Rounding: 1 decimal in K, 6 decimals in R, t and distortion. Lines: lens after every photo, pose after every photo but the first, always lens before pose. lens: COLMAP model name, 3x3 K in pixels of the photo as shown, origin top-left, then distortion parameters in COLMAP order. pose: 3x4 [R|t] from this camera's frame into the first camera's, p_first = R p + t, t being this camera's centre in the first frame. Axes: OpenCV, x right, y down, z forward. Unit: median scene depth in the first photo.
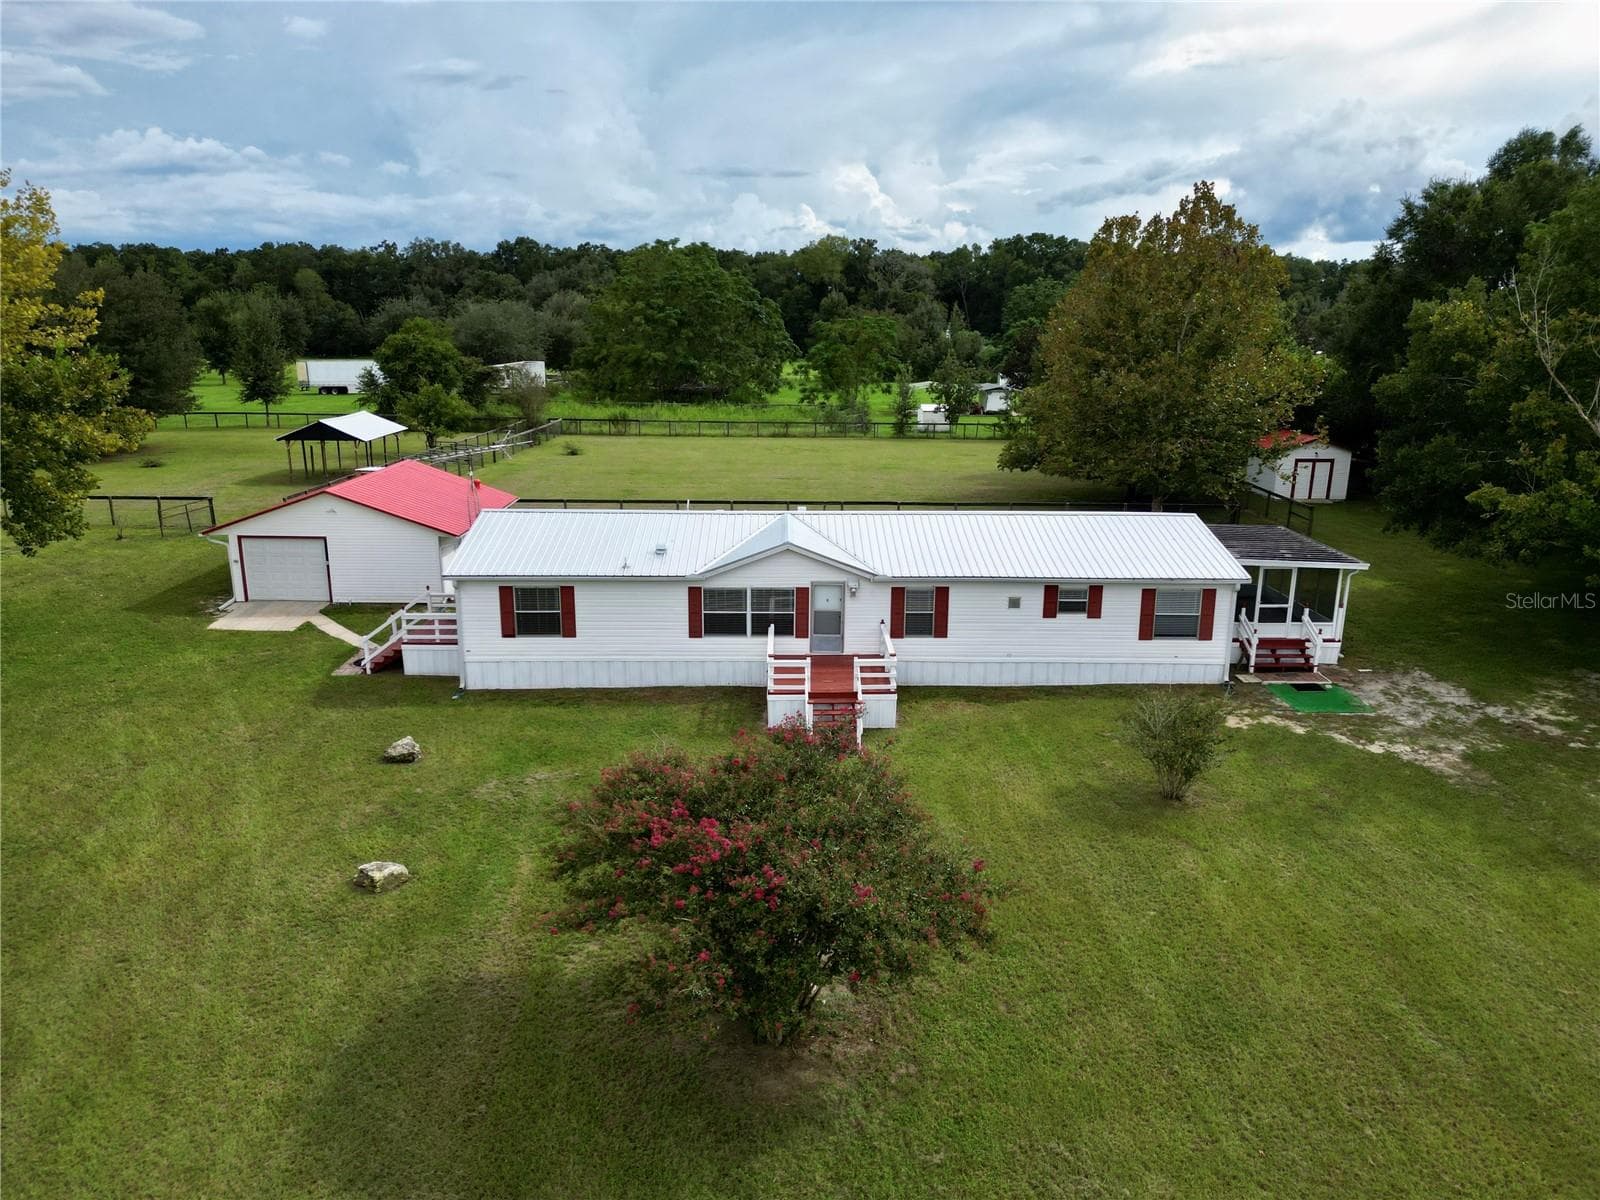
lens RADIAL K [[1121.6, 0, 799.0], [0, 1121.6, 605.5], [0, 0, 1]] dist [0.072632, -0.071635]
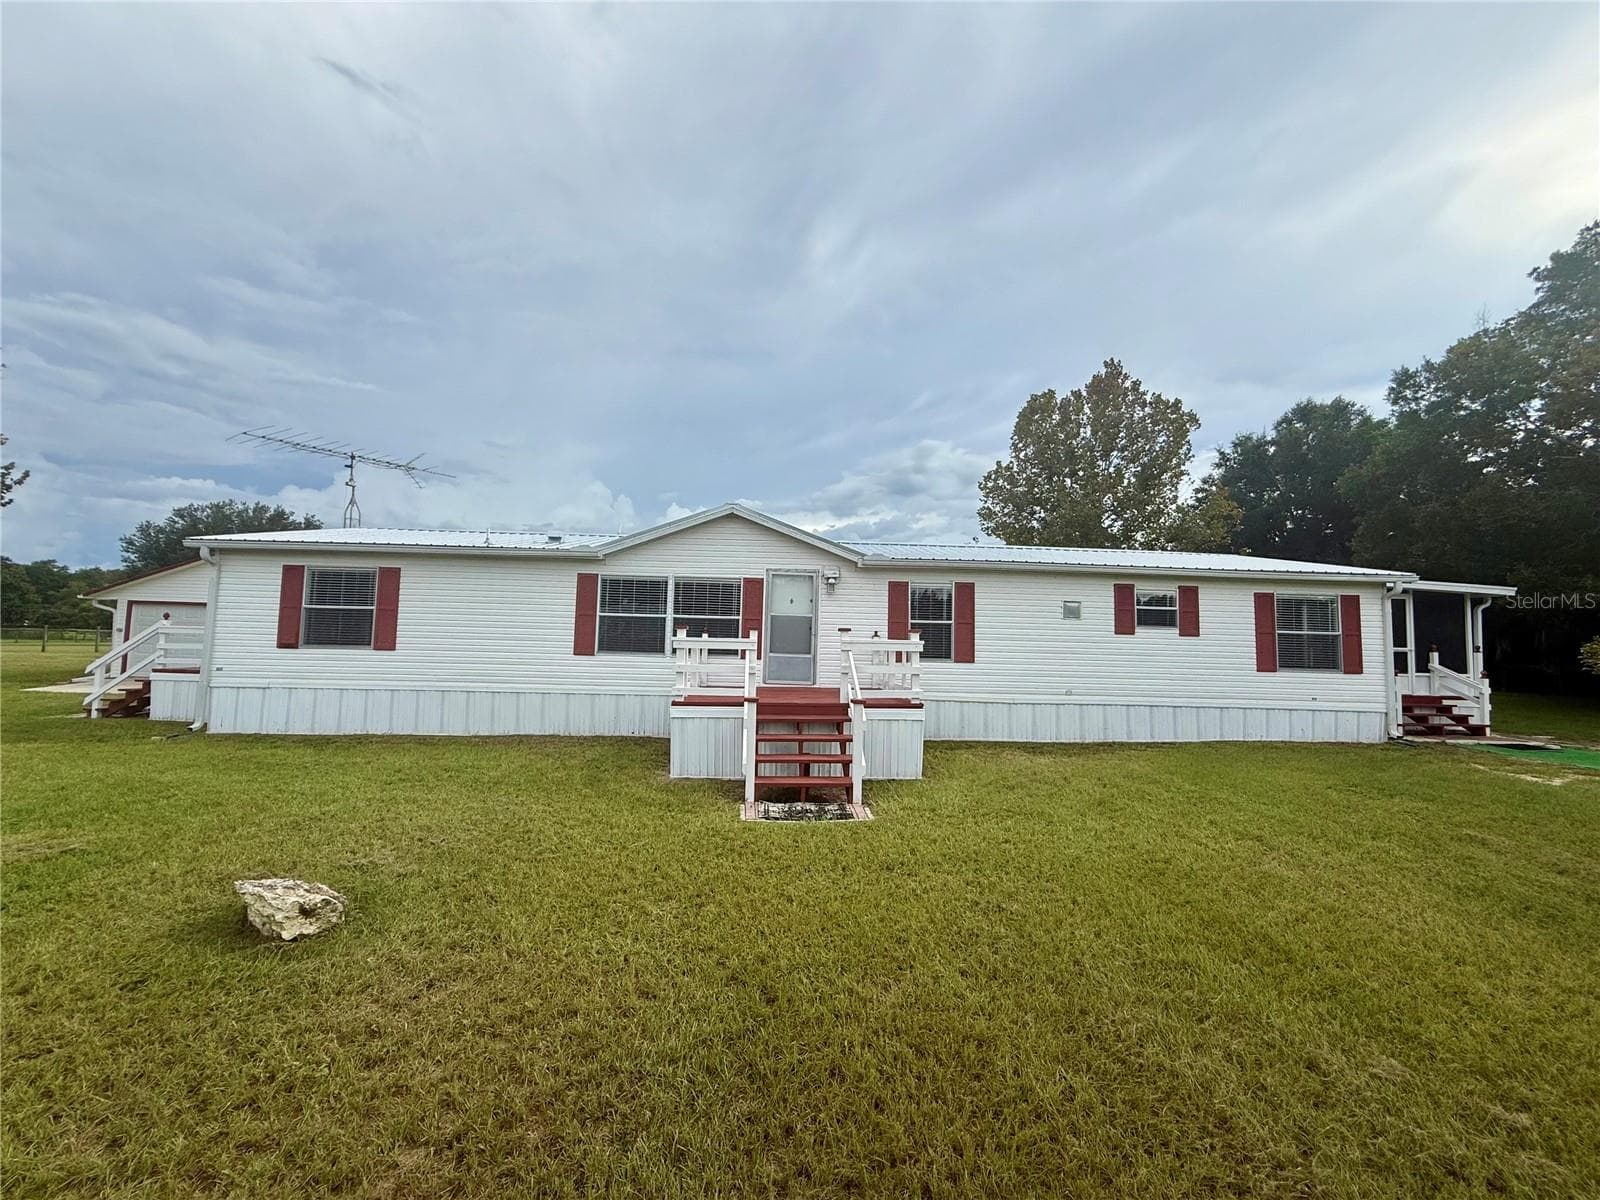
lens RADIAL K [[639.1, 0, 795.7], [0, 639.1, 599.7], [0, 0, 1]] dist [-0.000714, -0.000210]
pose [[0.999544, 0.018704, 0.023701, 0.019248], [-0.010290, 0.949040, -0.314986, 0.112538], [-0.028385, 0.314599, 0.948800, 0.641898]]
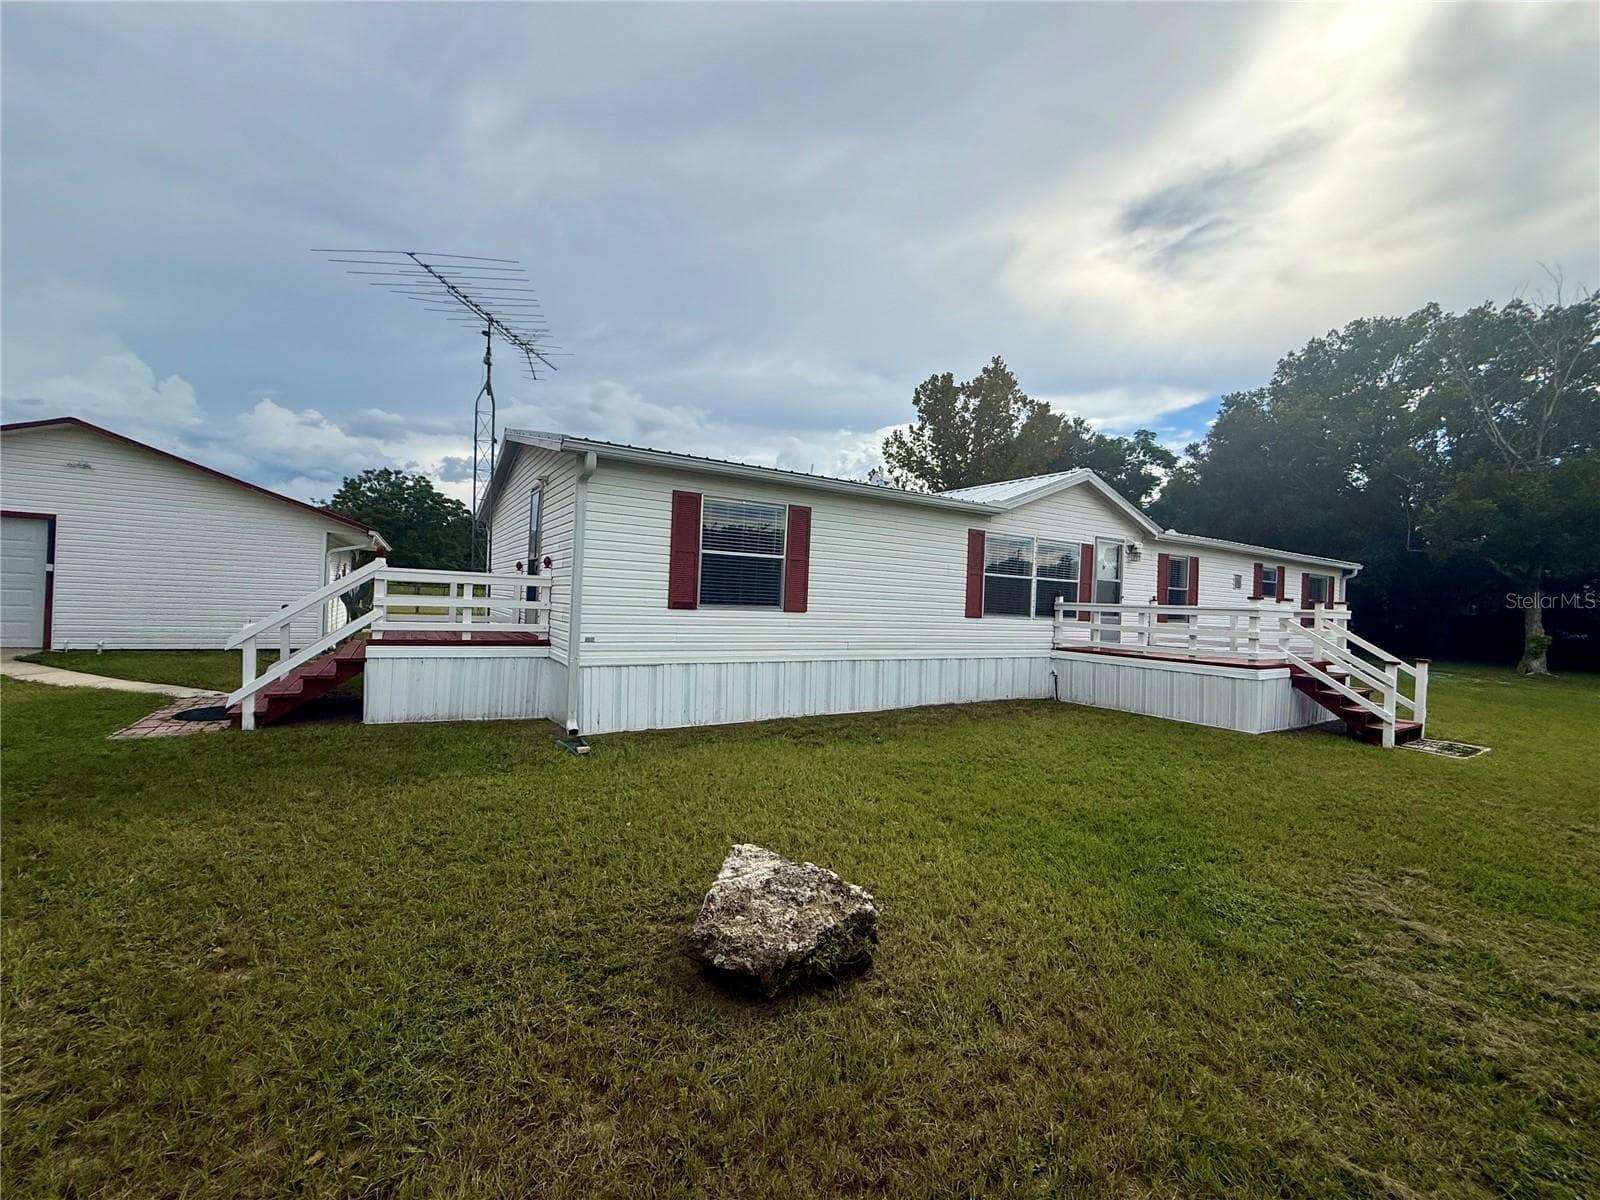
lens RADIAL K [[639.1, 0, 795.7], [0, 639.1, 599.7], [0, 0, 1]] dist [-0.000714, -0.000210]
pose [[0.860327, 0.029037, 0.508915, -0.349084], [0.092218, 0.973037, -0.211412, 0.083042], [-0.501332, 0.228815, 0.834452, 0.762091]]
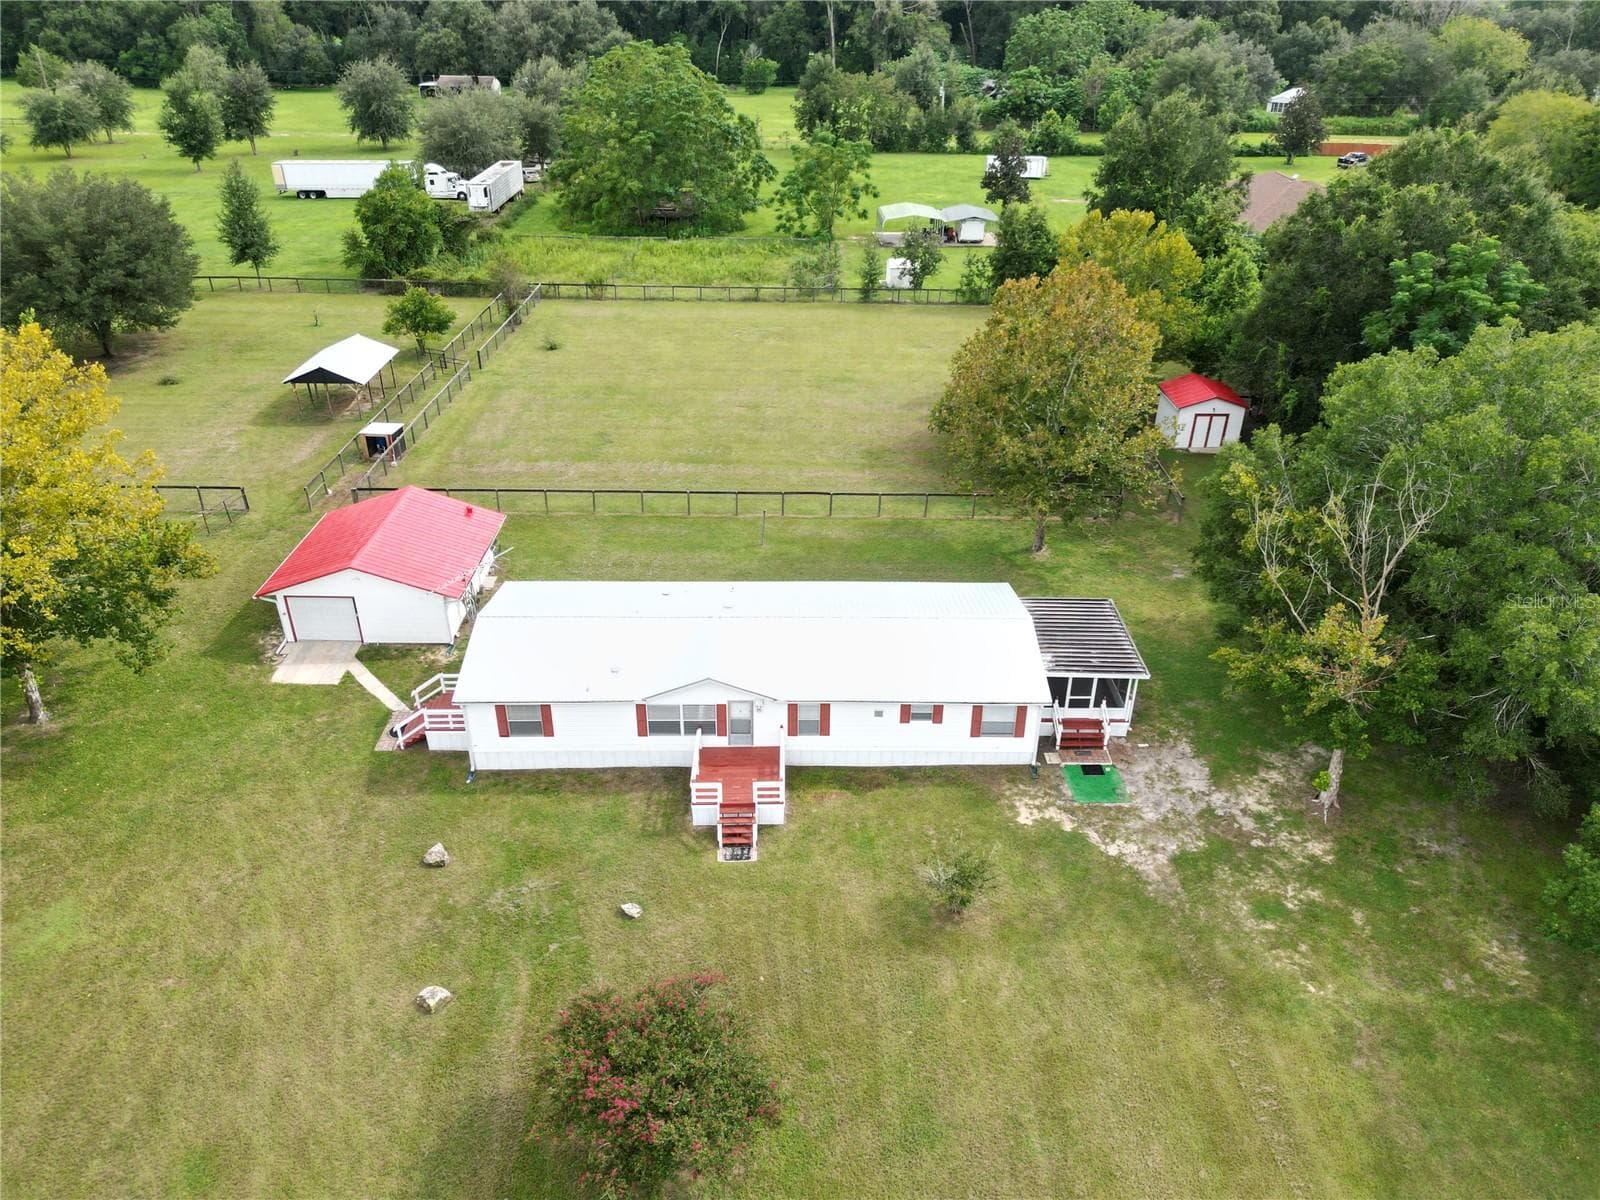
lens RADIAL K [[1128.4, 0, 800.0], [0, 1128.4, 600.0], [0, 0, 1]] dist [0.051745, -0.039666]
pose [[0.999993, 0.002065, -0.003236, 0.100959], [-0.001149, 0.965370, 0.260880, -0.484760], [0.003662, -0.260875, 0.965366, -0.267216]]
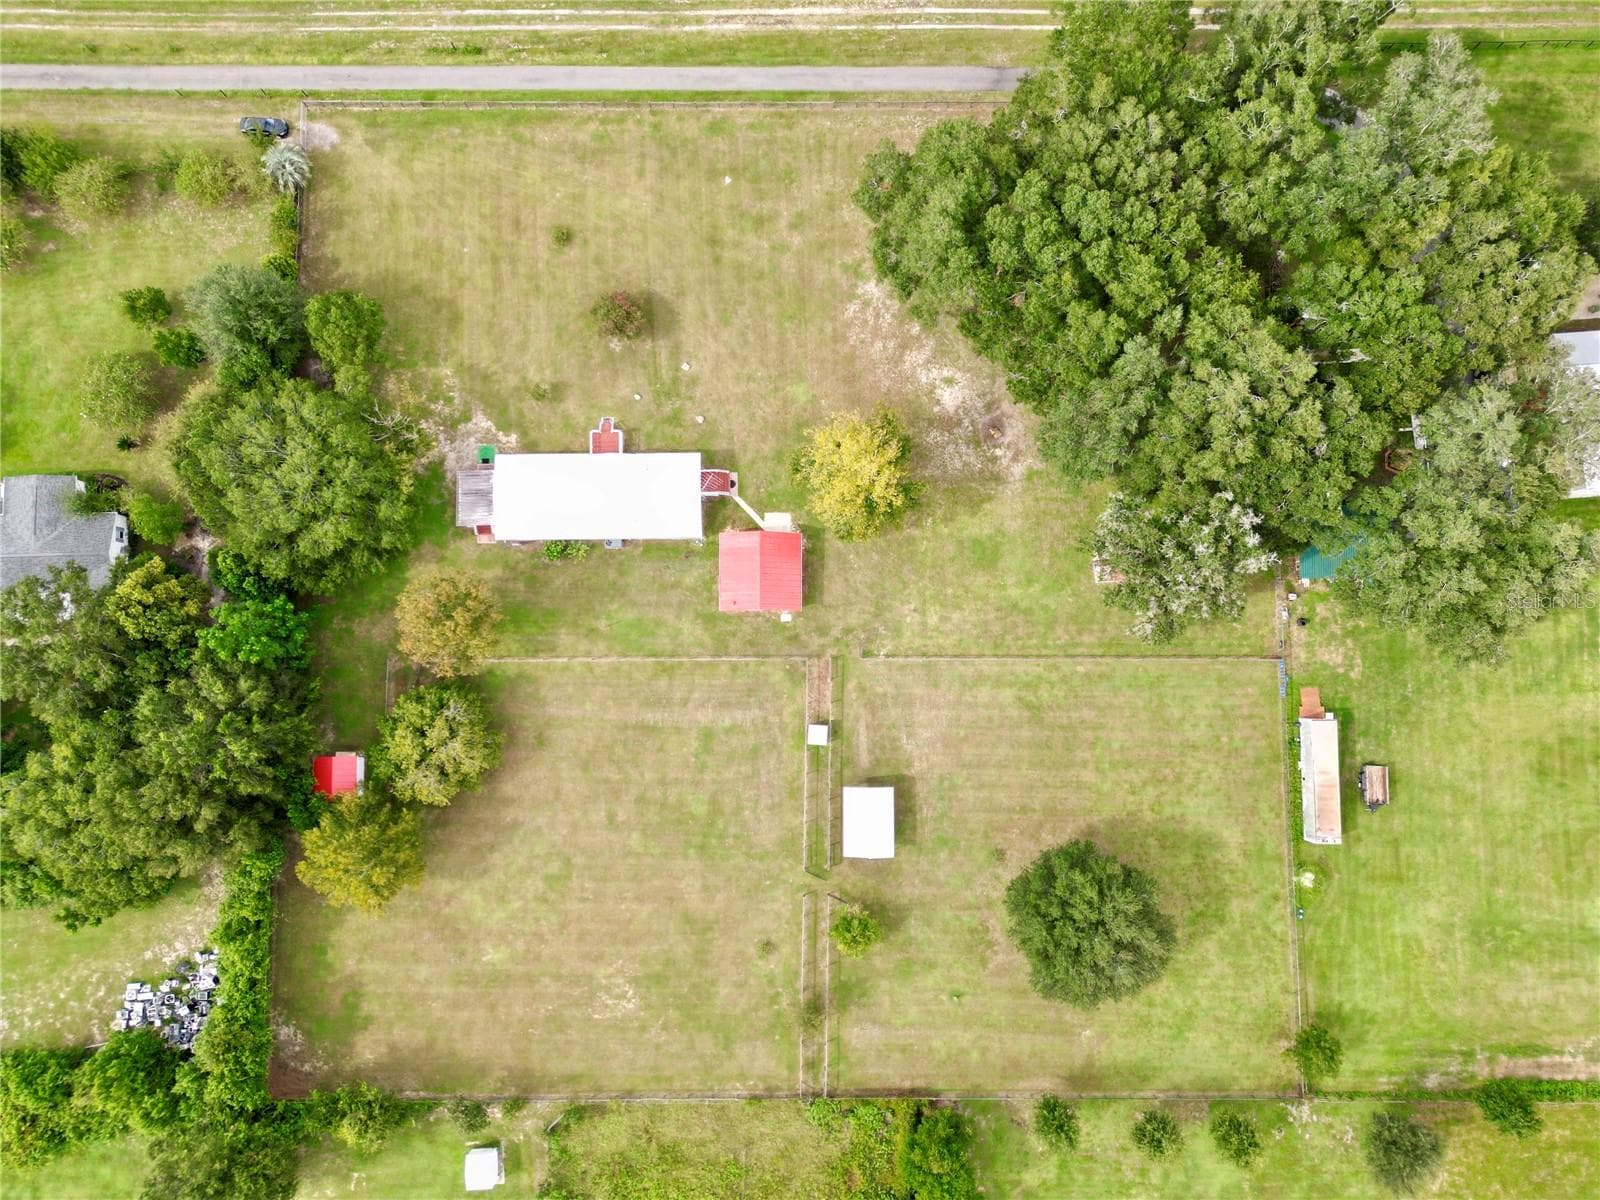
lens RADIAL K [[1121.6, 0, 799.0], [0, 1121.6, 605.5], [0, 0, 1]] dist [0.072632, -0.071635]
pose [[-0.999917, -0.000466, -0.012873, -0.601964], [-0.012632, -0.160275, 0.986992, -3.946188], [-0.002524, 0.987072, 0.160255, 0.869482]]
